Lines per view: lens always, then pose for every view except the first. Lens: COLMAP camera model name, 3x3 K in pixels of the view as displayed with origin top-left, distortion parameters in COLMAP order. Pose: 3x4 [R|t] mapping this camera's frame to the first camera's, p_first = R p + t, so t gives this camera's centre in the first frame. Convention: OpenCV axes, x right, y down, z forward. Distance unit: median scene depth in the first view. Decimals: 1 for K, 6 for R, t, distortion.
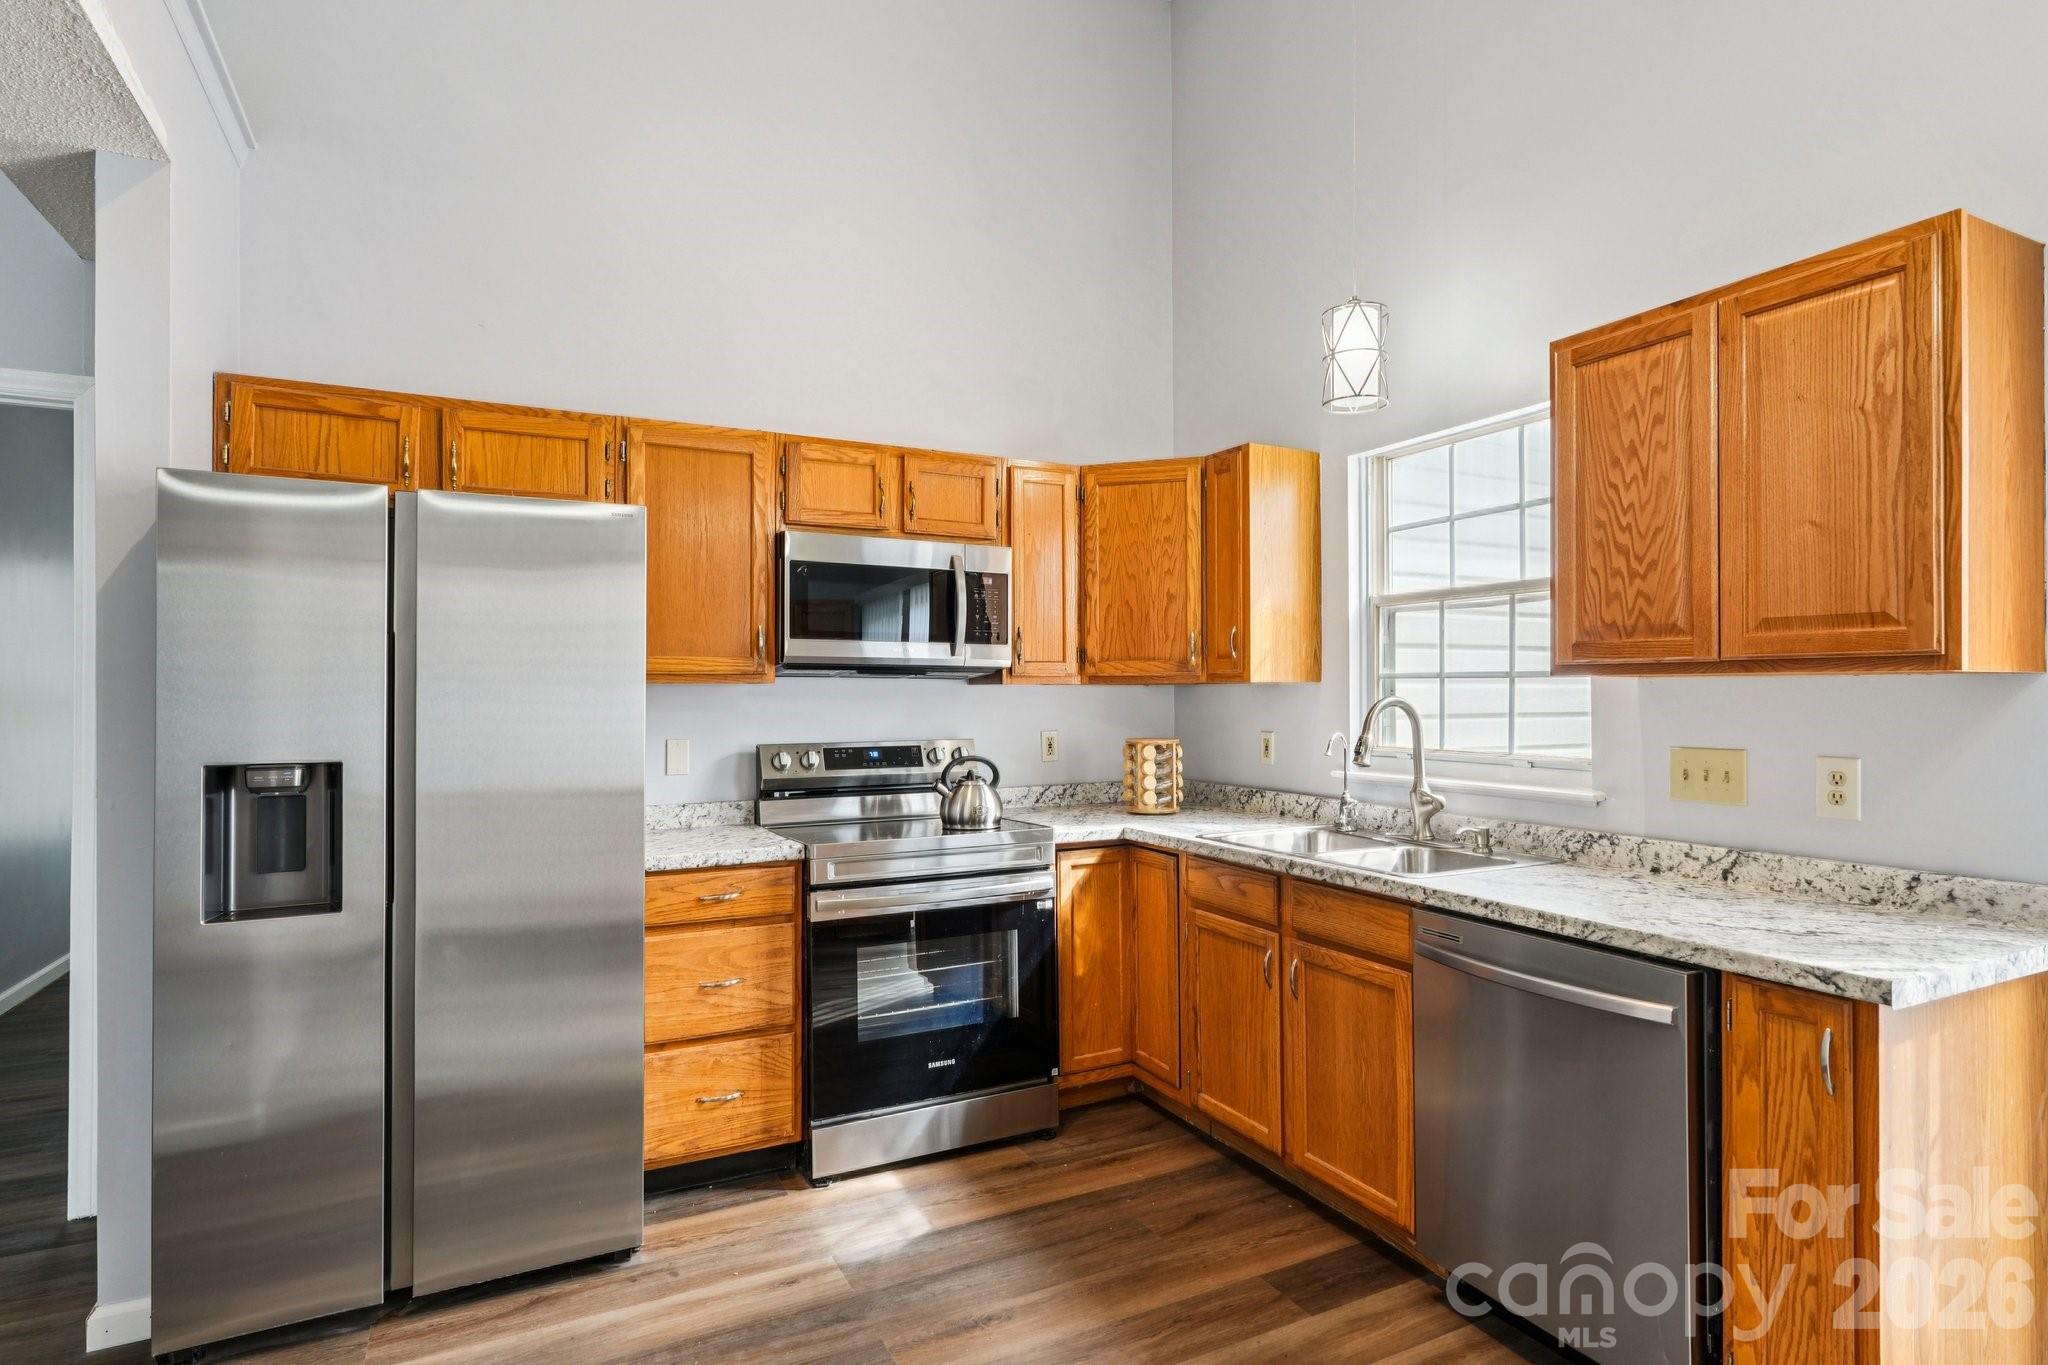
lens RADIAL K [[1075.5, 0, 1032.5], [0, 1075.5, 683.2], [0, 0, 1]] dist [0.003428, 0.001167]
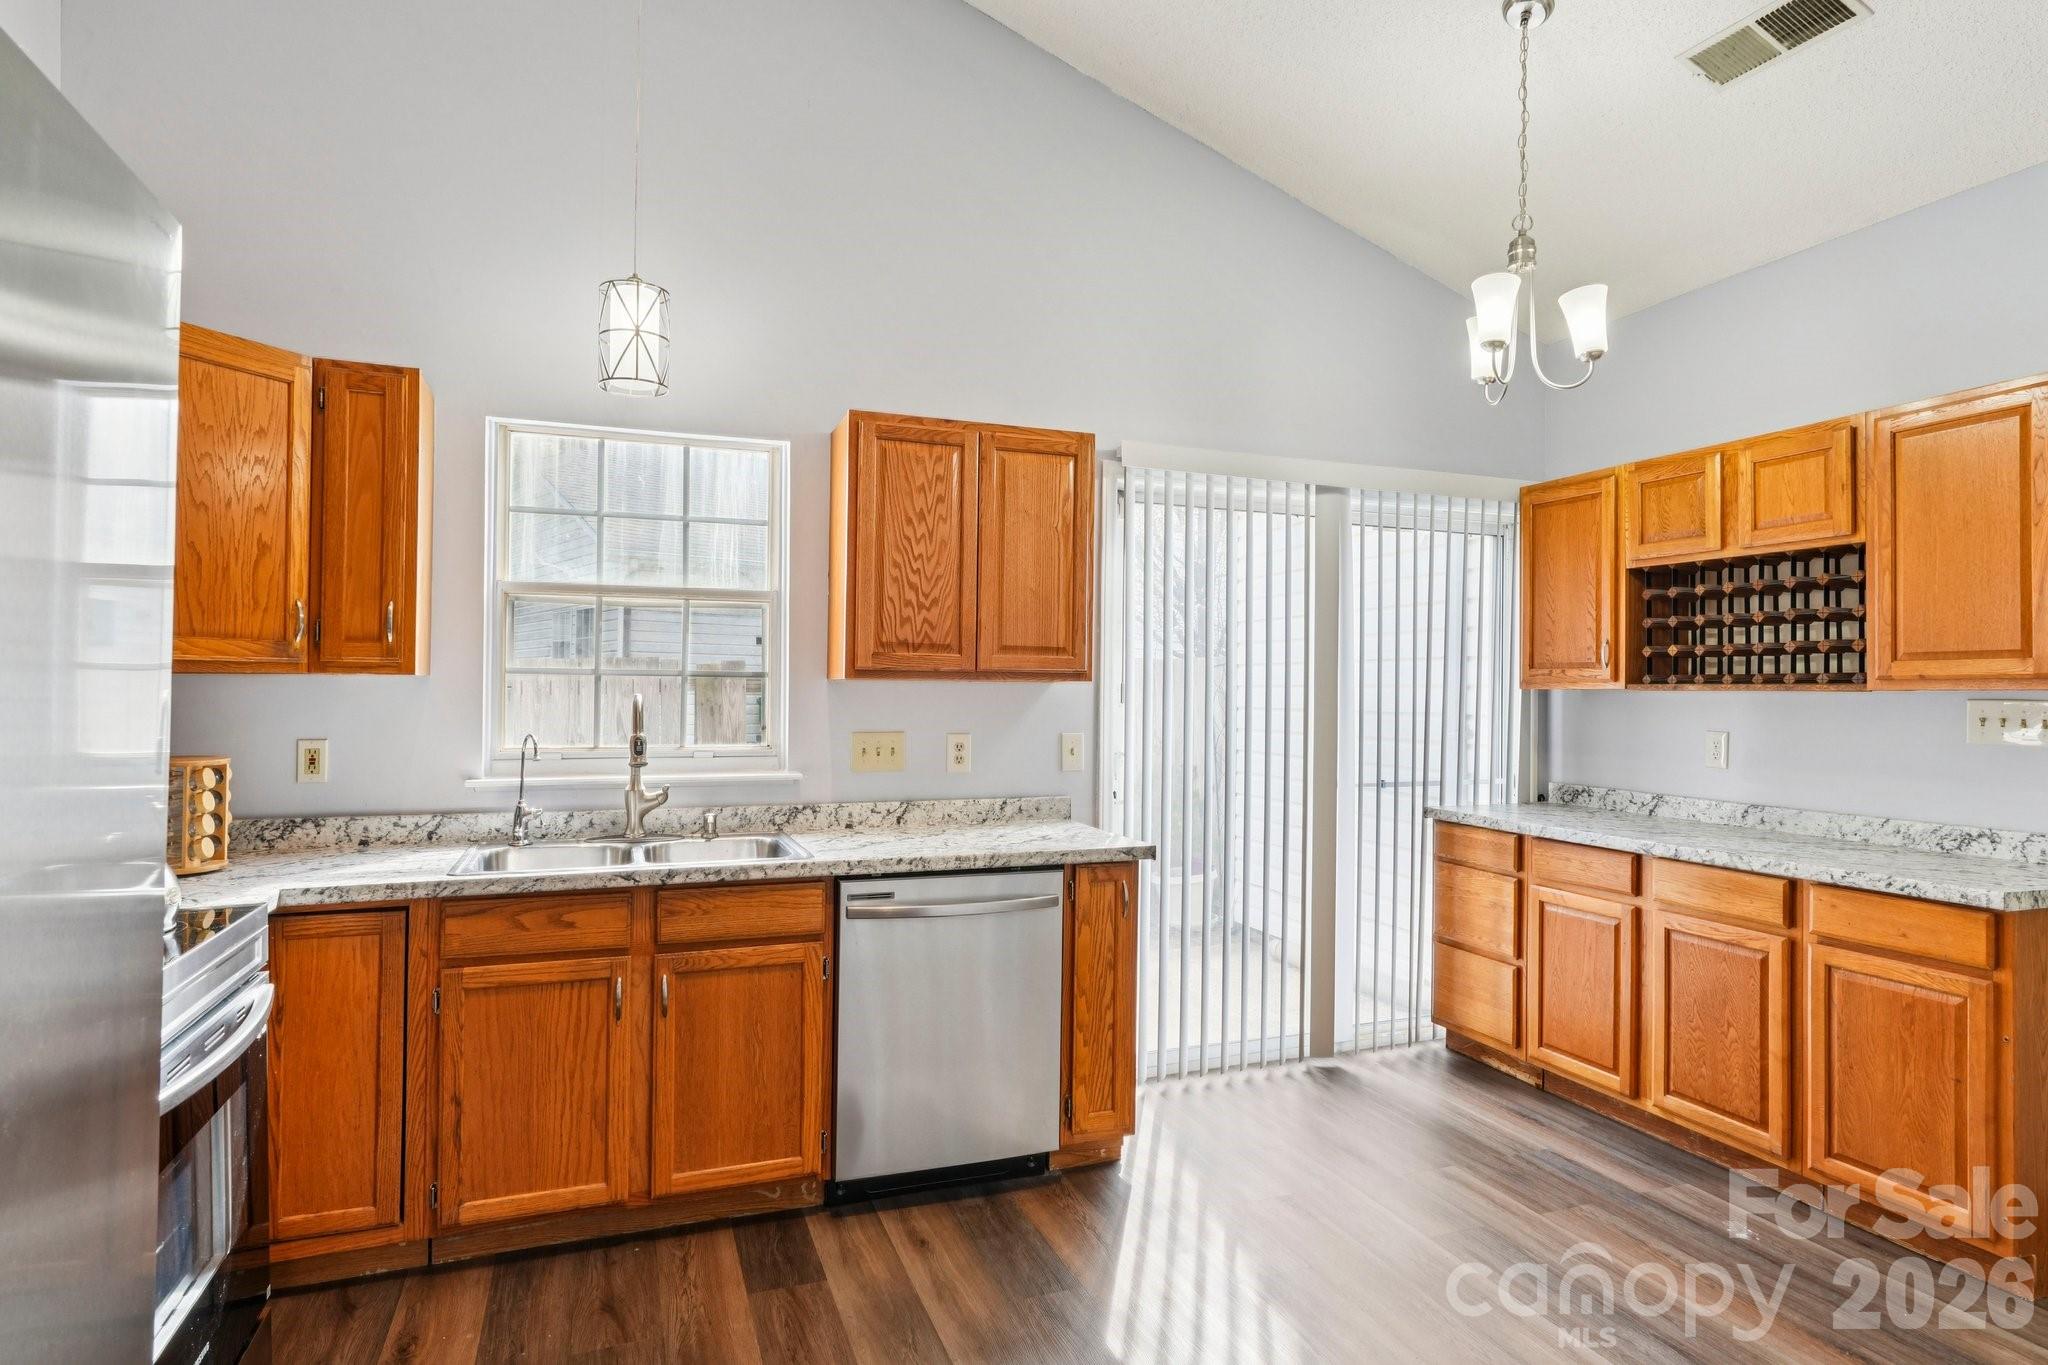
lens RADIAL K [[1075.5, 0, 1032.5], [0, 1075.5, 683.2], [0, 0, 1]] dist [0.003428, 0.001167]
pose [[0.119148, 0.010741, 0.992818, -0.614994], [-0.016235, 0.999829, -0.008868, 0.005598], [-0.992744, -0.015062, 0.119302, 0.543716]]
